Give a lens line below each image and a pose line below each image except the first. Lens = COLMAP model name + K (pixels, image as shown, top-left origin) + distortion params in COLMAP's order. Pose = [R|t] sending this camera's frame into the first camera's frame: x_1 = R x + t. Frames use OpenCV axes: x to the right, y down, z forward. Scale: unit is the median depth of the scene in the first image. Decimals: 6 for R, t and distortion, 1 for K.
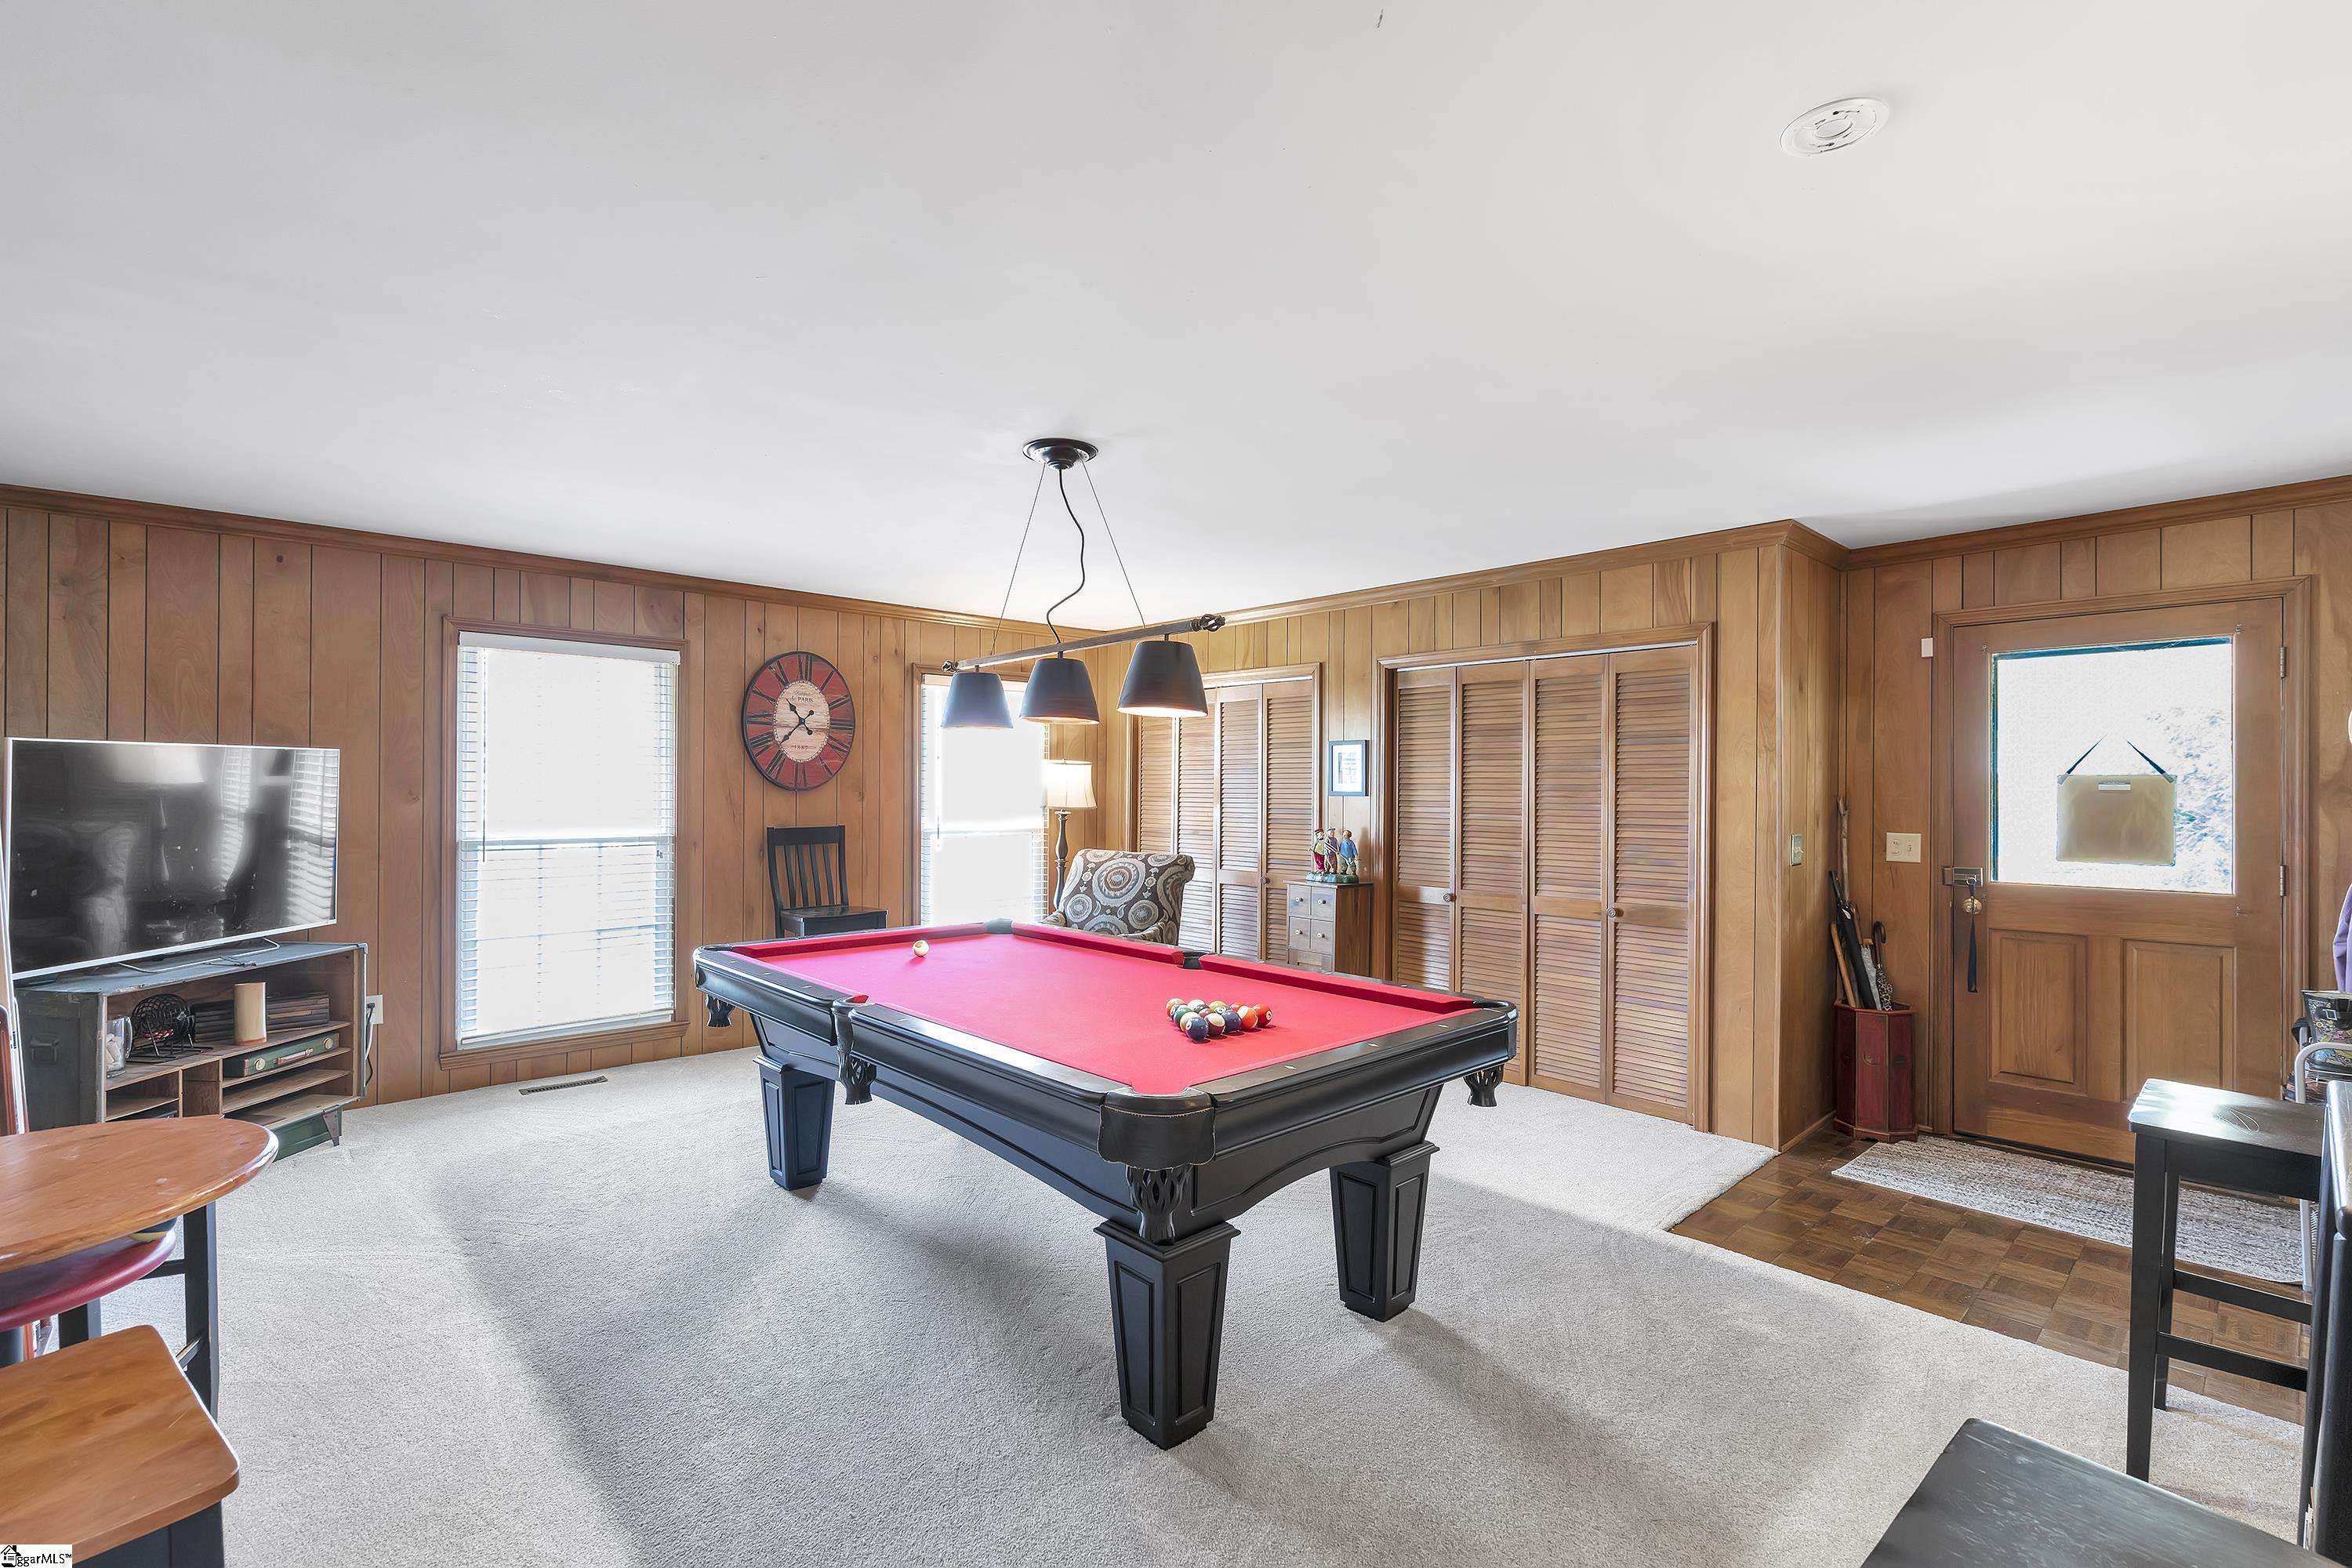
lens RADIAL K [[1063.1, 0, 1172.7], [0, 1063.1, 788.0], [0, 0, 1]] dist [-0.008373, 0.001229]
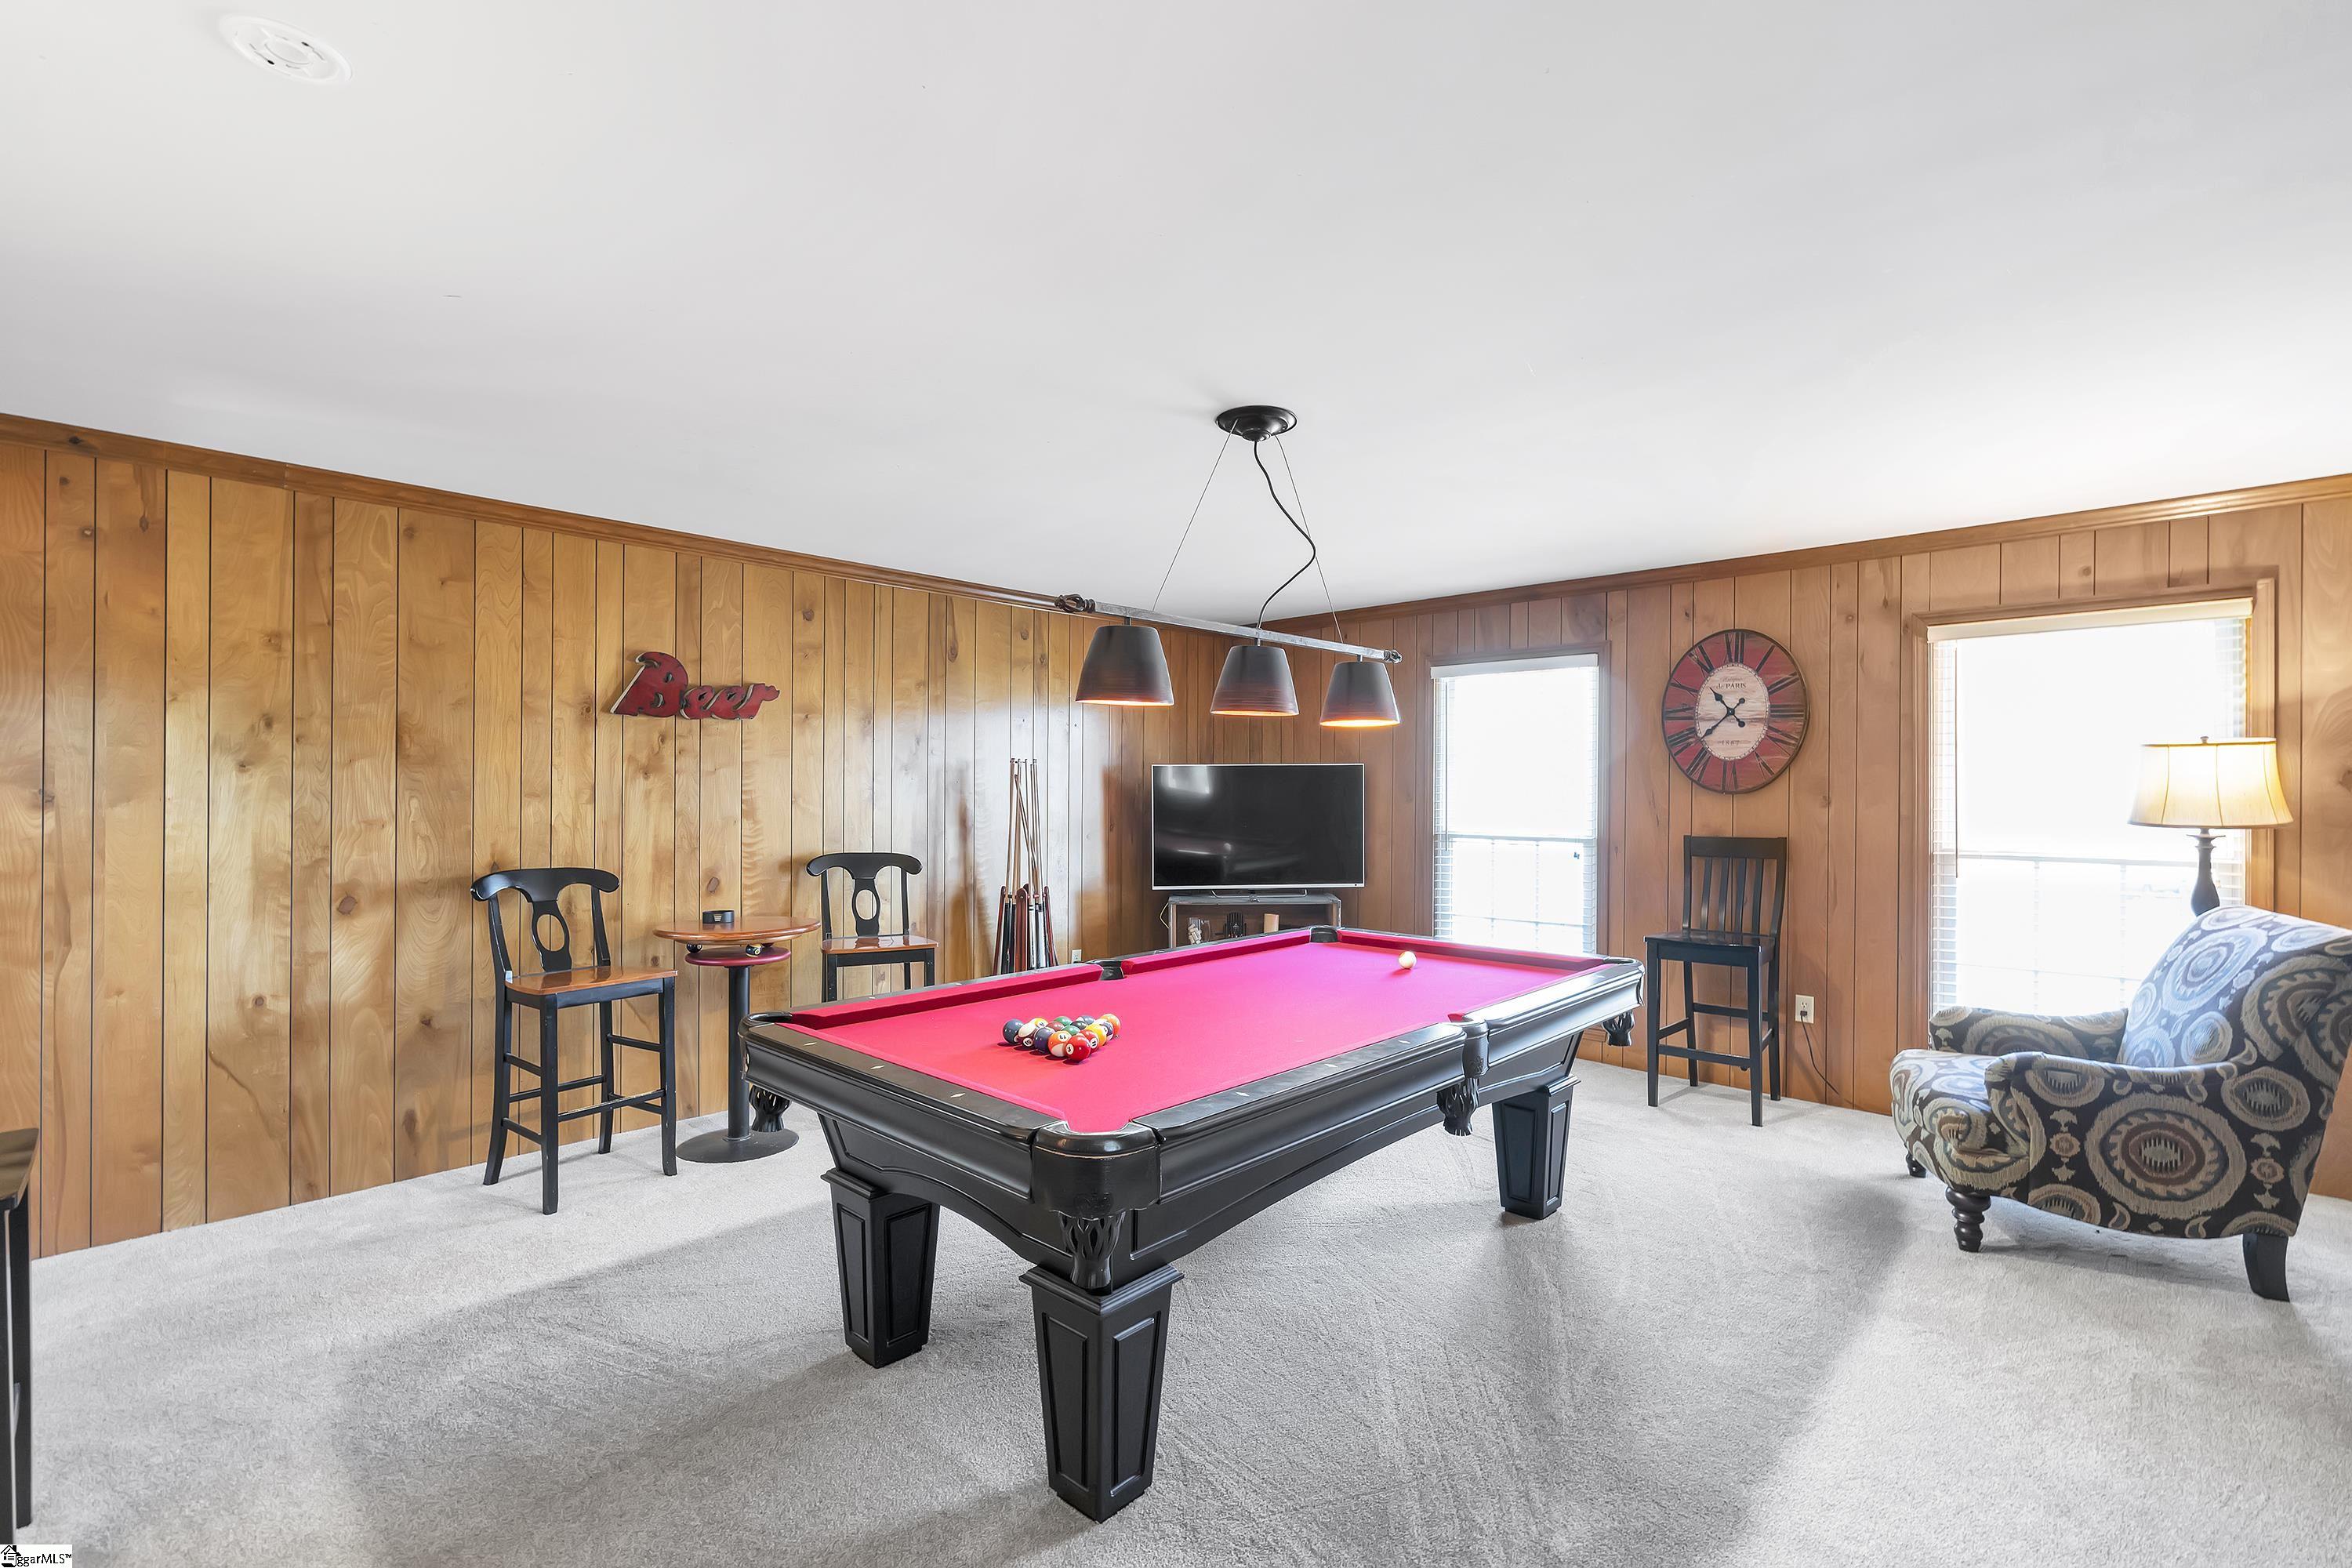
lens RADIAL K [[1045.7, 0, 1172.8], [0, 1045.7, 775.3], [0, 0, 1]] dist [-0.001733, 0.000411]
pose [[0.055441, -0.019362, -0.998274, 0.464393], [-0.001037, 0.999810, -0.019449, 0.004669], [0.998461, 0.002113, 0.055411, 0.514689]]
